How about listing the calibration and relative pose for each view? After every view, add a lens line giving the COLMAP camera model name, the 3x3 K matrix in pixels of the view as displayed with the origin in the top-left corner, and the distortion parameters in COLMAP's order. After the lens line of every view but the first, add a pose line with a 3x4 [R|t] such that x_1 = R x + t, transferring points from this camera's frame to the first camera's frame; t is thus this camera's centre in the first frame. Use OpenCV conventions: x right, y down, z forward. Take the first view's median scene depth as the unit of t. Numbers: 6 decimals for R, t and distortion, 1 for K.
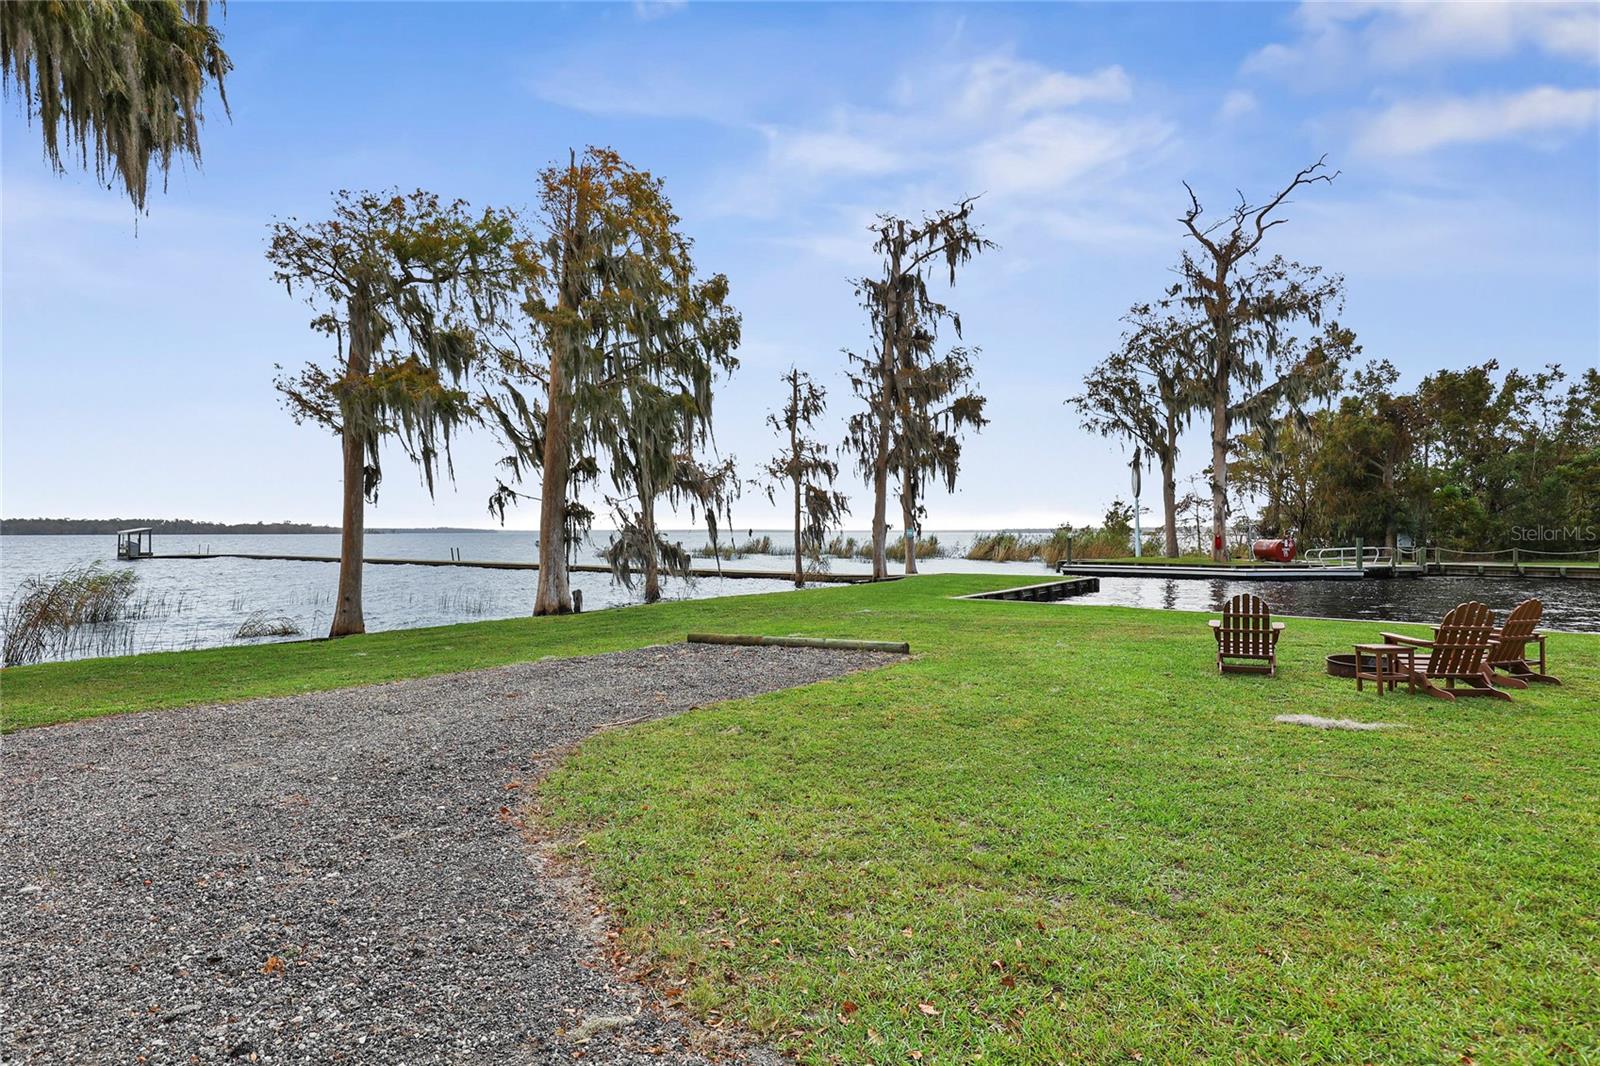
lens RADIAL K [[903.5, 0, 800.0], [0, 903.5, 533.0], [0, 0, 1]] dist [-0.023273, -0.000111]
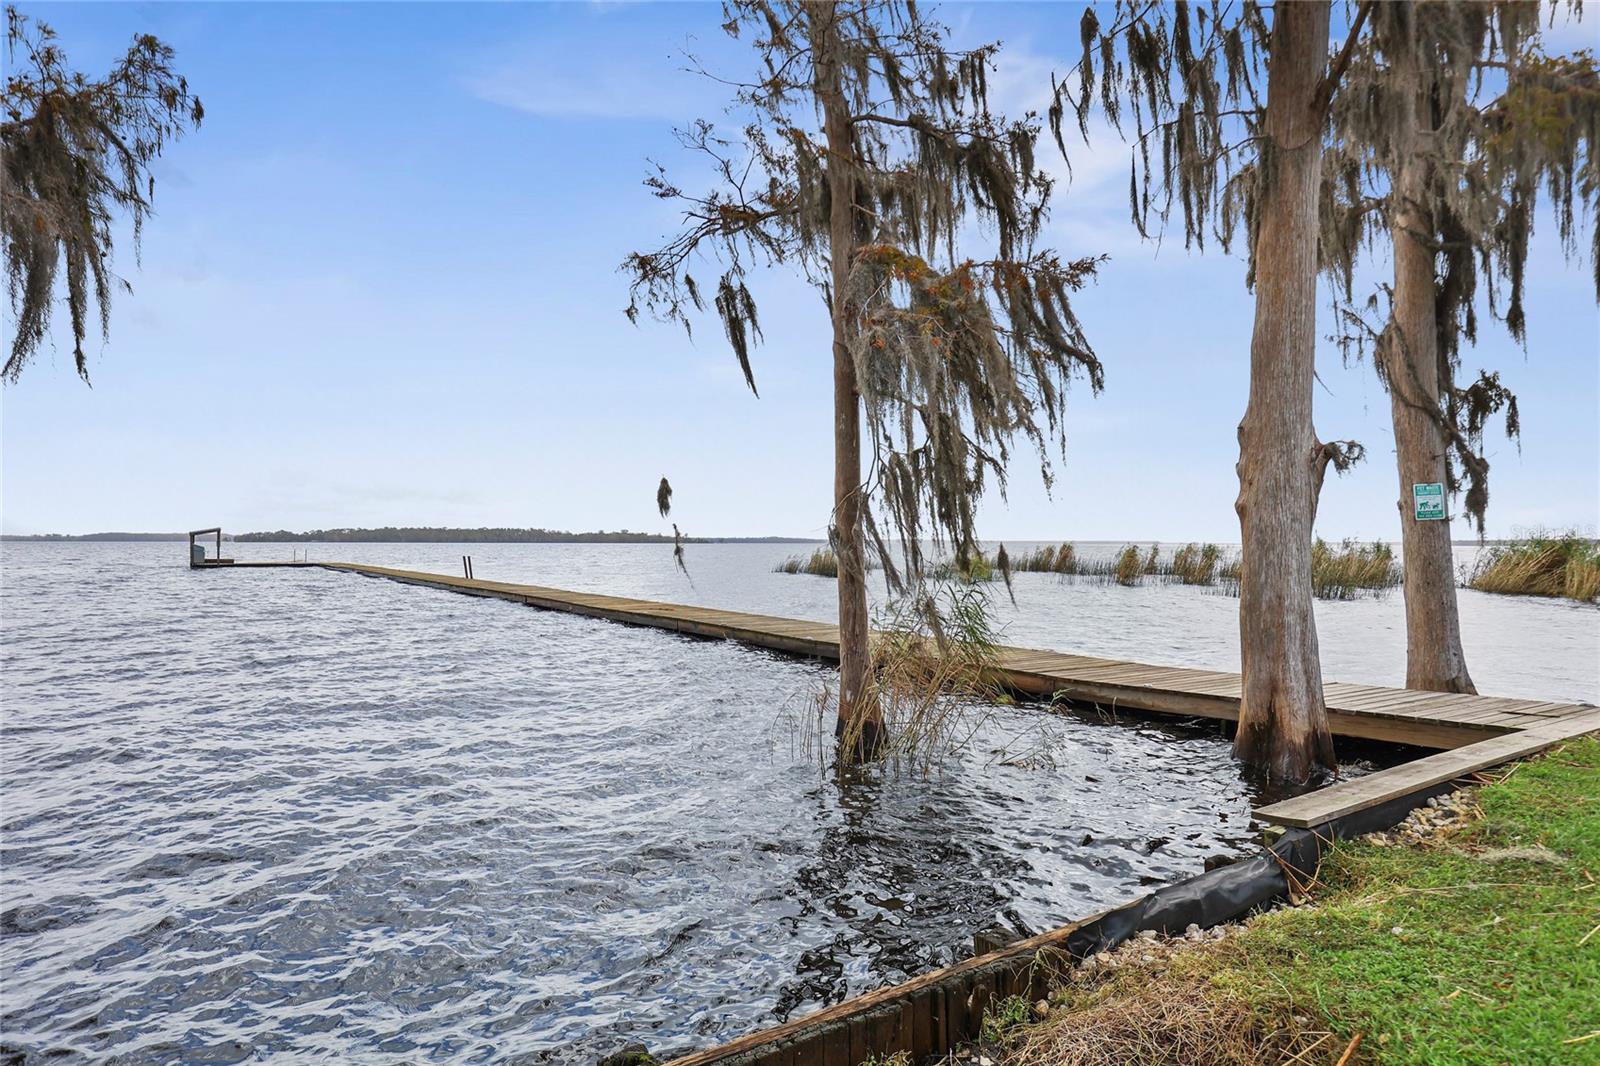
lens RADIAL K [[961.4, 0, 805.9], [0, 961.4, 532.9], [0, 0, 1]] dist [-0.013121, 0.000675]
pose [[0.934083, -0.000772, -0.357056, 0.063326], [-0.003251, 0.999938, -0.010665, 0.010466], [0.357042, 0.011123, 0.934022, 0.728668]]
